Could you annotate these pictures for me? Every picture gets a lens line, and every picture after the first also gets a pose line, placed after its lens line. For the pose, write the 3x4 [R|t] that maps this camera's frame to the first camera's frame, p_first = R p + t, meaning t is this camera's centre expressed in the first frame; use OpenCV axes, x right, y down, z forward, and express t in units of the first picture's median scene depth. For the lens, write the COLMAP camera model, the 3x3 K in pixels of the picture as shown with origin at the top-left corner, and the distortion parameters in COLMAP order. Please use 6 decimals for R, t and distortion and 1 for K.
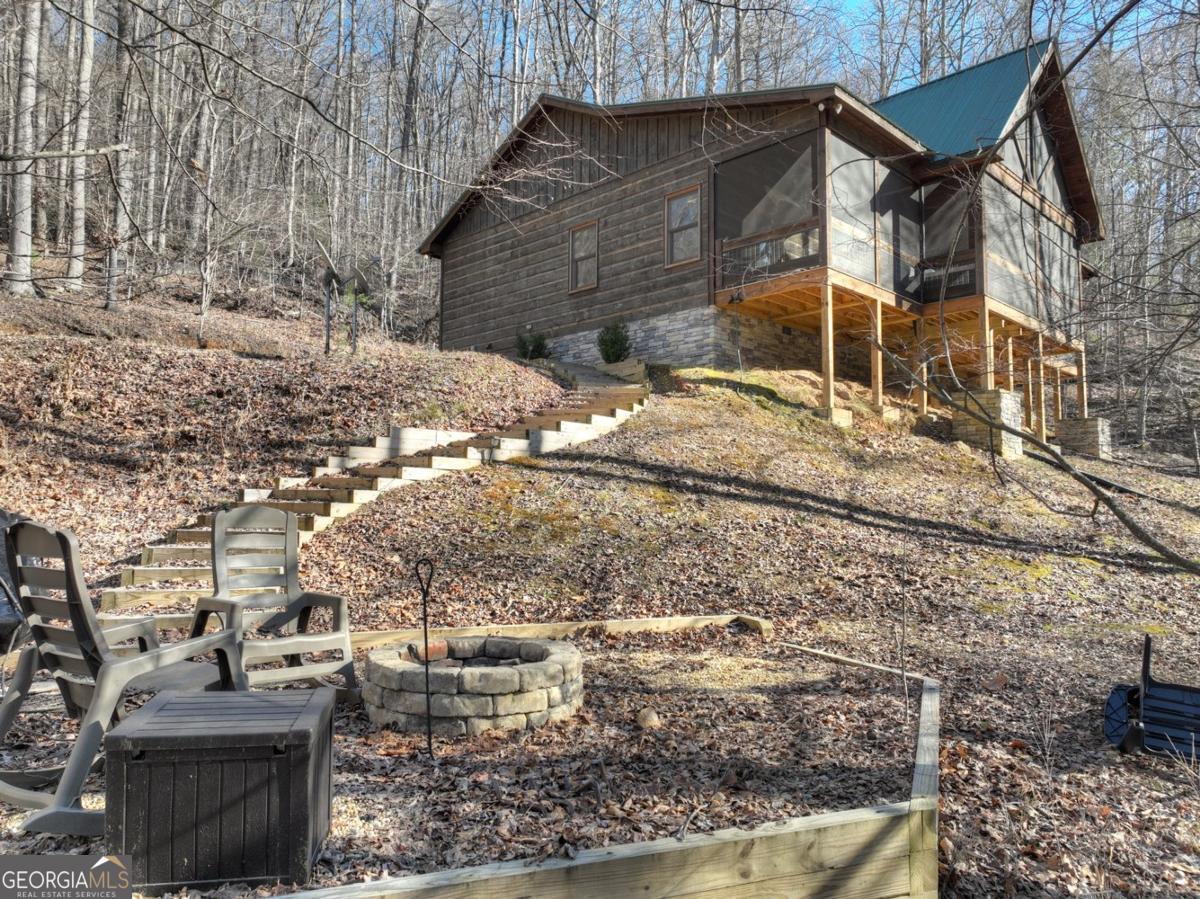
lens RADIAL K [[837.2, 0, 599.0], [0, 837.2, 453.4], [0, 0, 1]] dist [-0.001342, -0.005151]
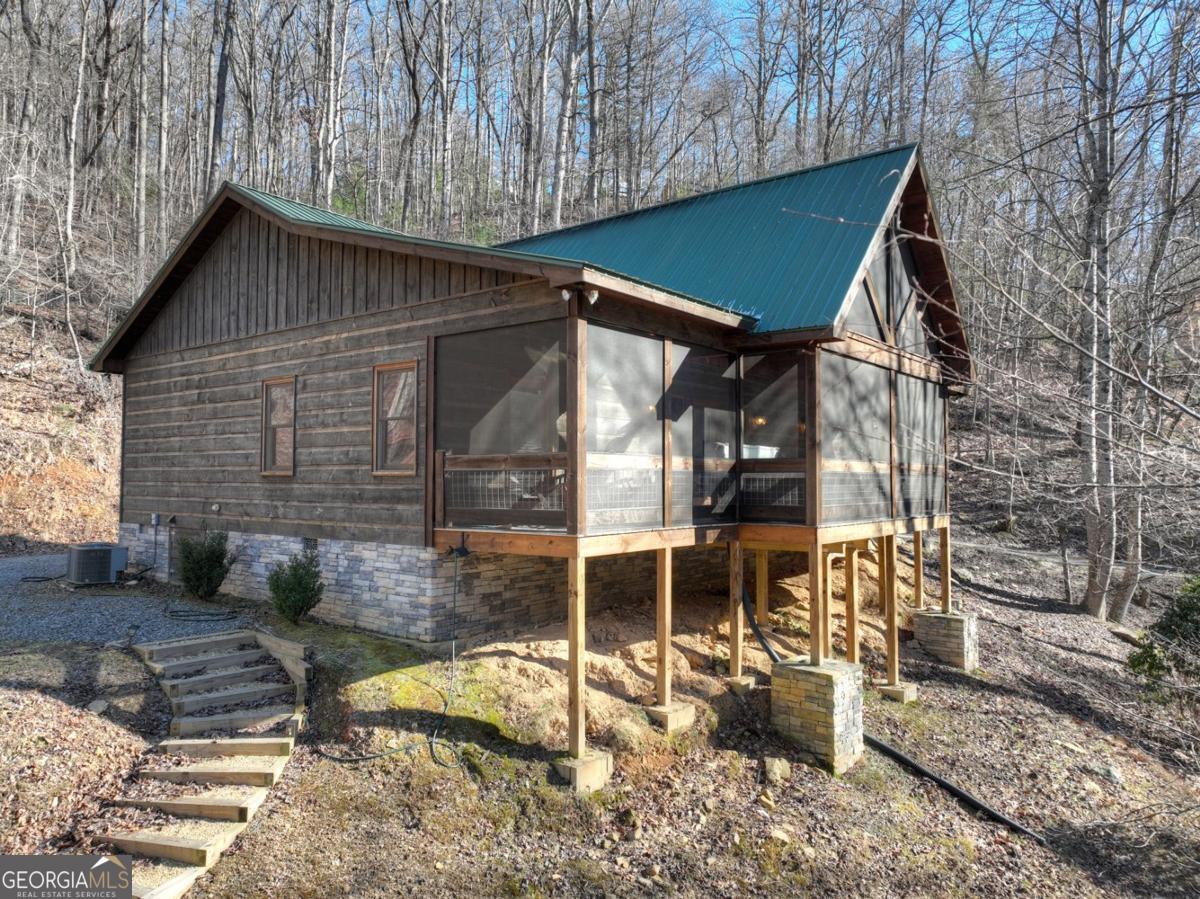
lens RADIAL K [[837.2, 0, 601.6], [0, 837.2, 447.3], [0, 0, 1]] dist [-0.001342, -0.005151]
pose [[0.991965, -0.000868, 0.126512, 0.186294], [-0.003460, 0.999416, 0.033990, -0.280048], [-0.126468, -0.034154, 0.991383, 0.313895]]
